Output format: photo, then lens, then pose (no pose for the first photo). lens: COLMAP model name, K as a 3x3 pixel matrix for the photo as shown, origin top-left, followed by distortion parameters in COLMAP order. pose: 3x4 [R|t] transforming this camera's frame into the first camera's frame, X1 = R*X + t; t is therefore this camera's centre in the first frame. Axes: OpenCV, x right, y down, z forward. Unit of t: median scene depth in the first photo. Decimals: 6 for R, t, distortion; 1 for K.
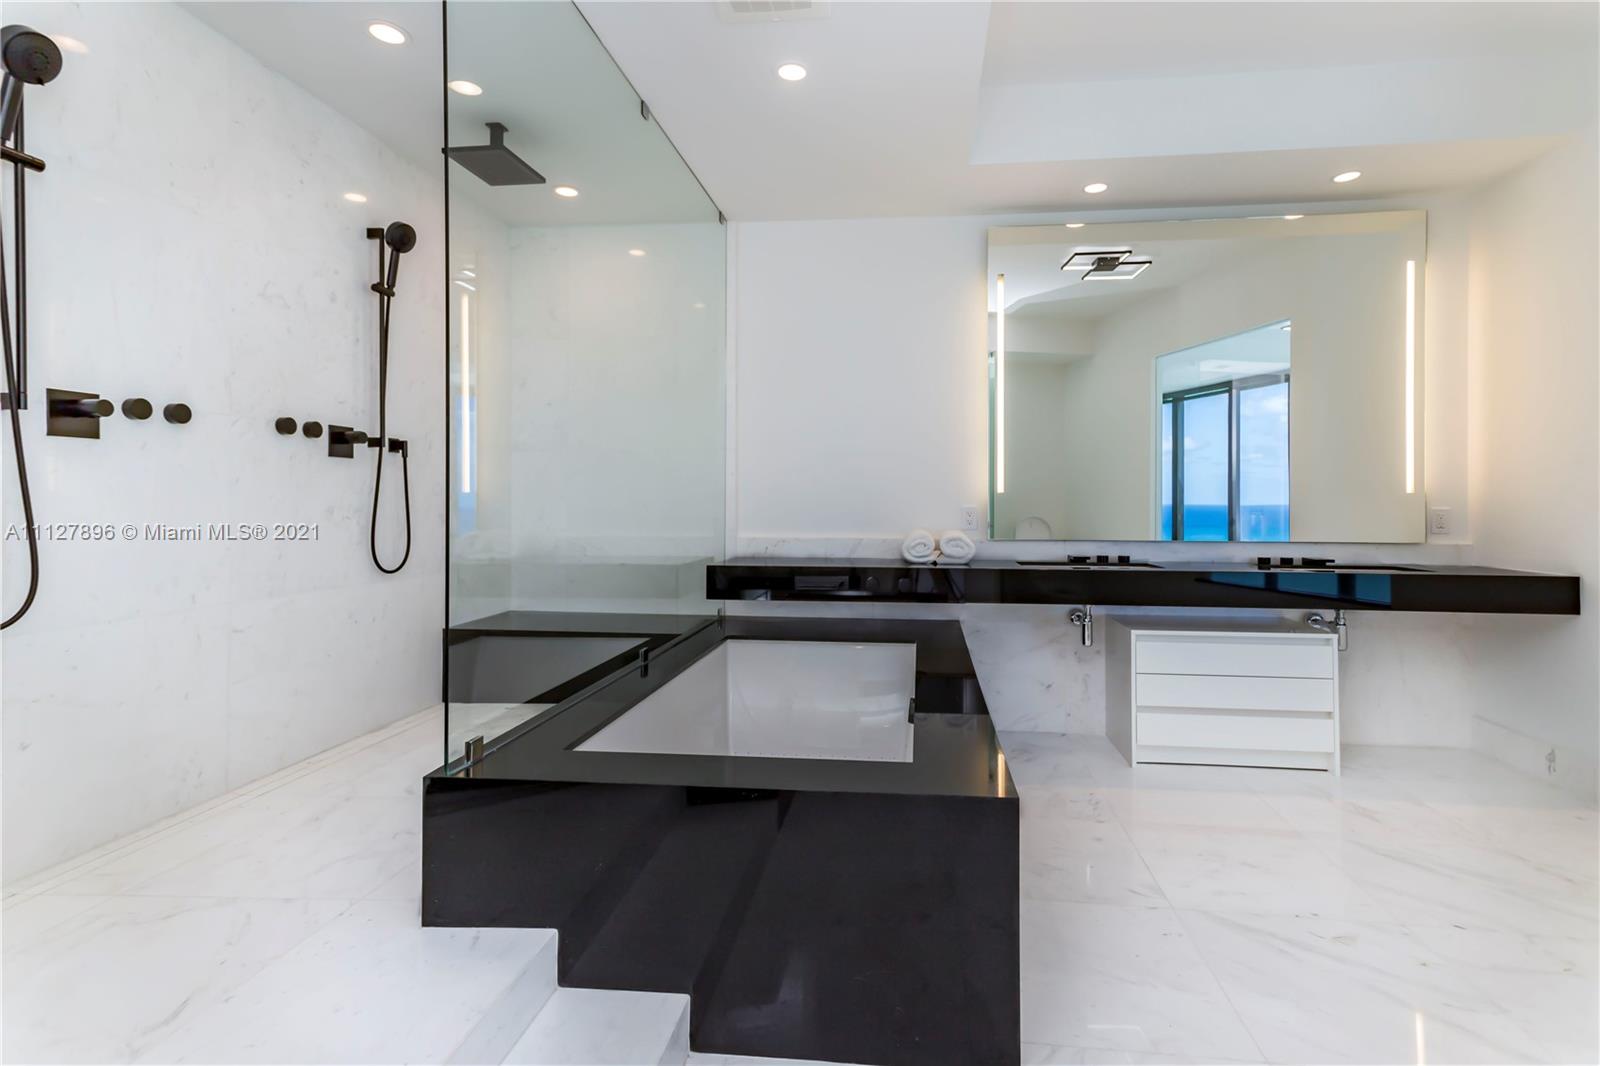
lens RADIAL K [[783.2, 0, 800.1], [0, 783.2, 491.1], [0, 0, 1]] dist [0.027833, 0.000508]
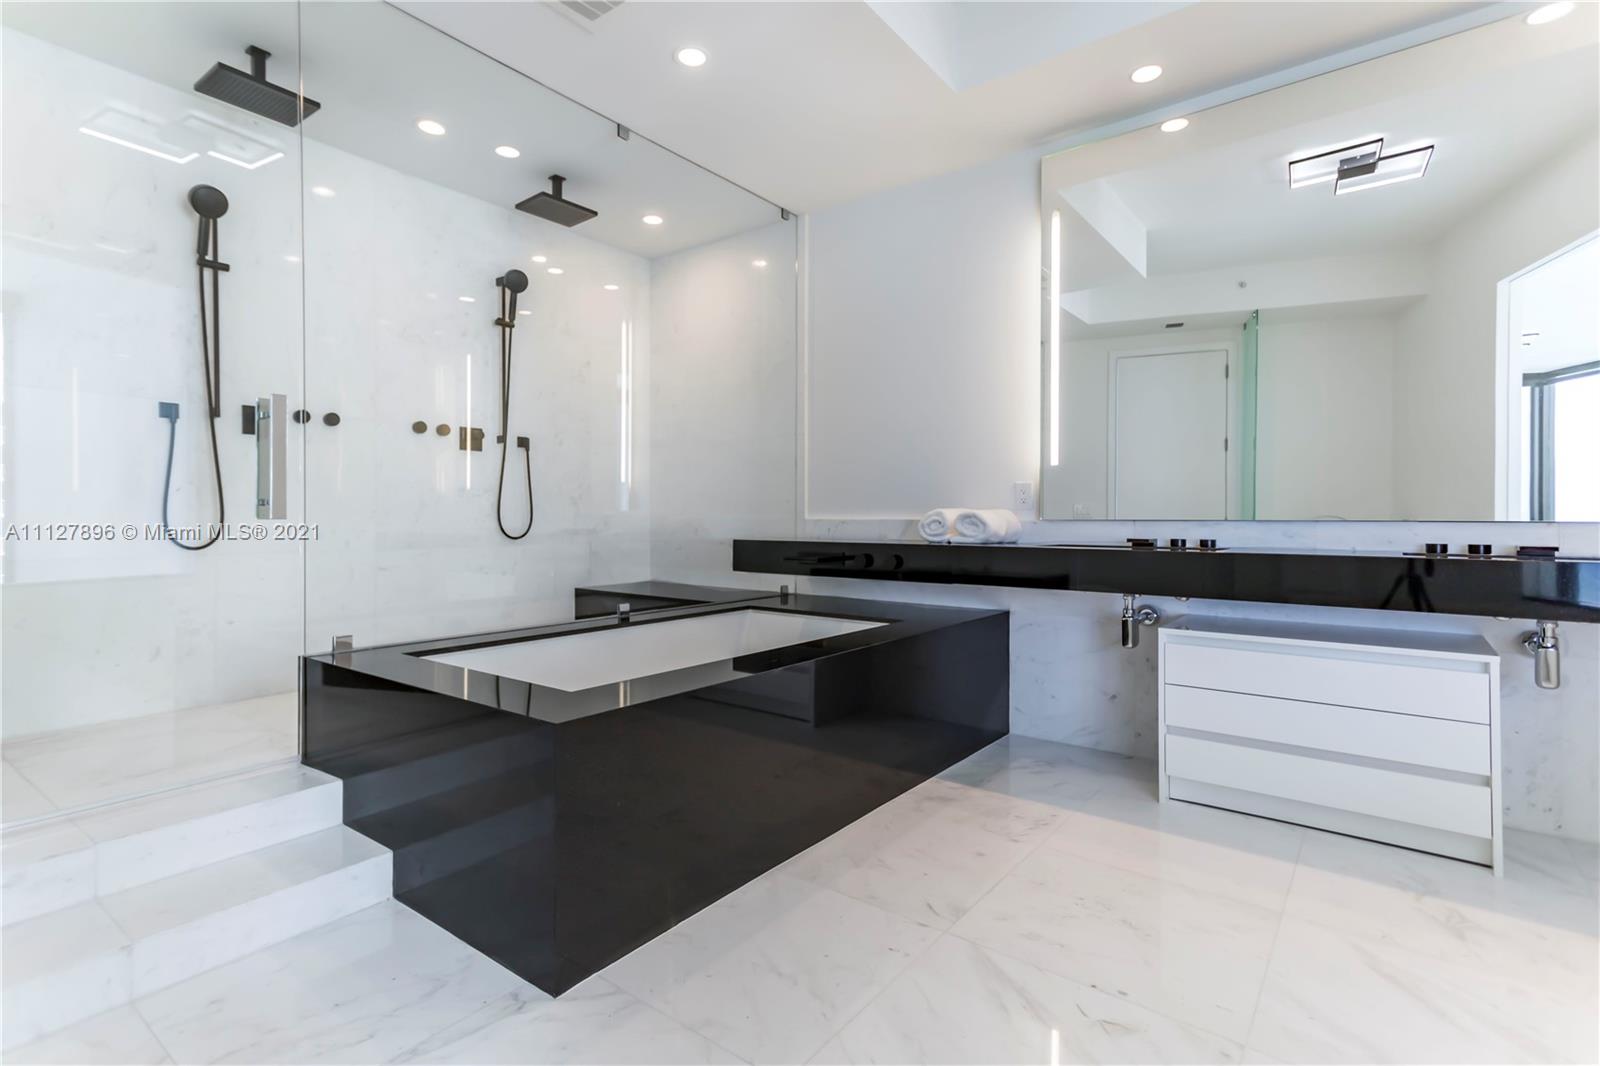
lens RADIAL K [[755.4, 0, 805.3], [0, 755.4, 518.5], [0, 0, 1]] dist [0.027350, 0.000834]
pose [[0.850287, -0.002007, -0.526316, 0.553353], [0.005733, 0.999969, 0.005450, 0.065052], [0.526289, -0.007651, 0.850271, 0.182319]]
